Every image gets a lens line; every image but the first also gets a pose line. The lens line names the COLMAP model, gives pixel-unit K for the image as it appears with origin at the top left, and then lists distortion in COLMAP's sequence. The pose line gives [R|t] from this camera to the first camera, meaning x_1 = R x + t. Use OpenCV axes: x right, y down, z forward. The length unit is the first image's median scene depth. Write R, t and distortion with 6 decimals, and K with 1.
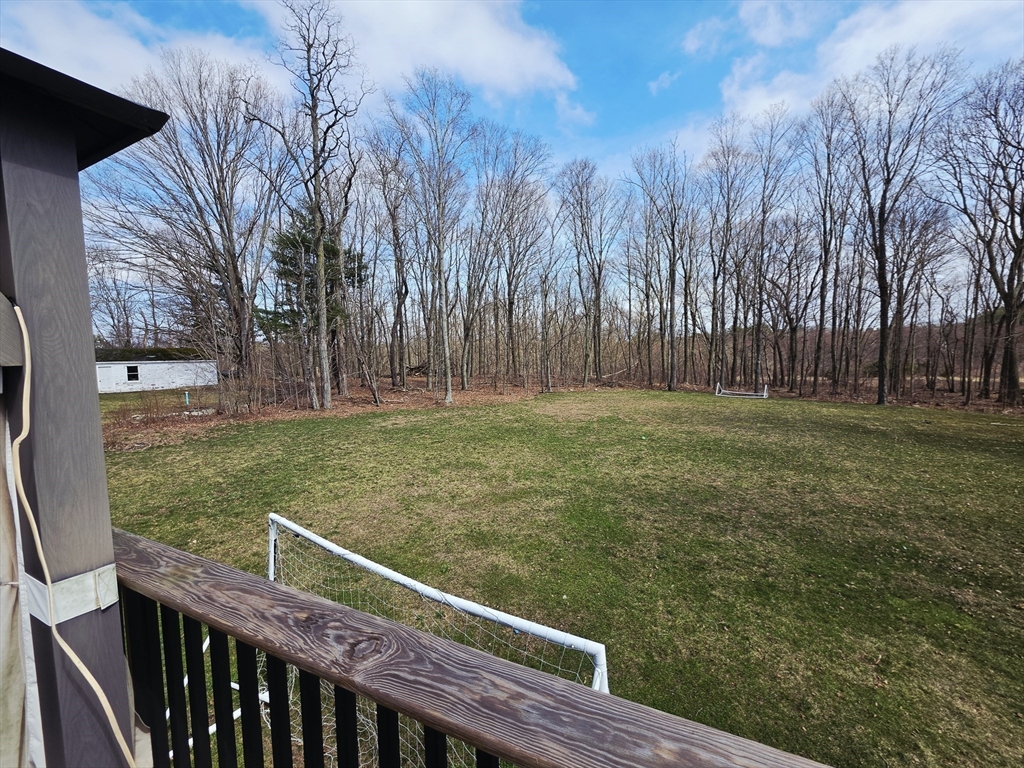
lens RADIAL K [[411.6, 0, 513.2], [0, 411.6, 385.5], [0, 0, 1]] dist [-0.002273, 0.000716]
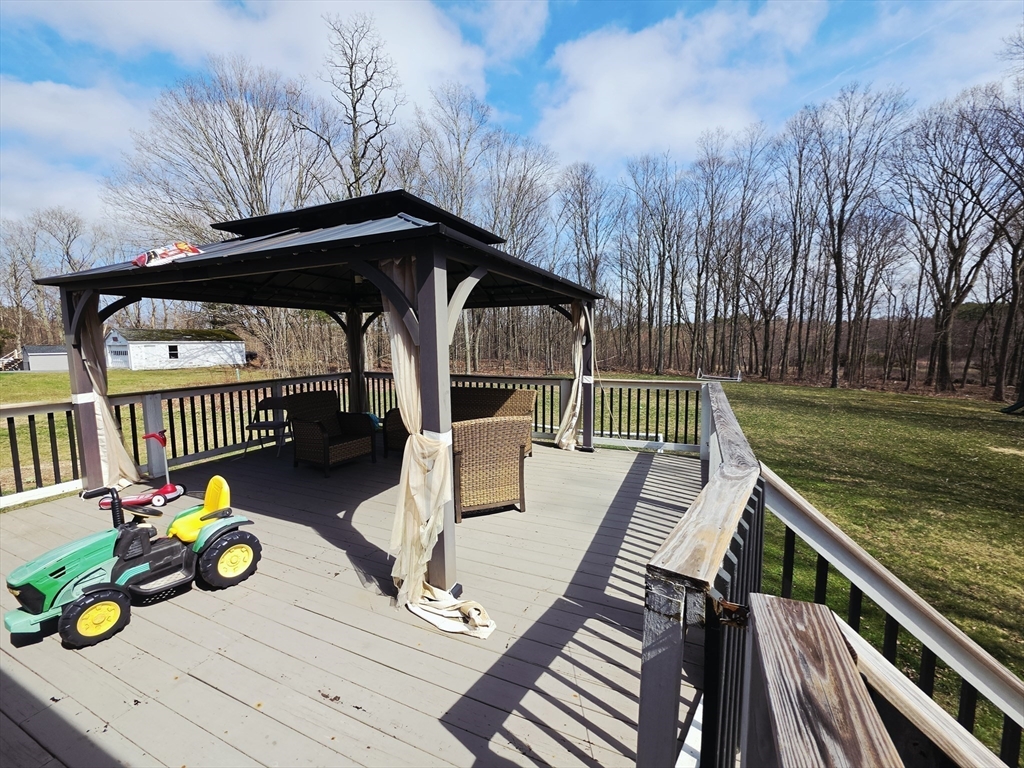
lens RADIAL K [[411.6, 0, 514.6], [0, 411.6, 382.9], [0, 0, 1]] dist [-0.002273, 0.000716]
pose [[0.999100, 0.012079, 0.040659, -0.050691], [-0.013181, 0.999550, 0.026963, 0.008641], [-0.040315, -0.027475, 0.998809, -0.101738]]
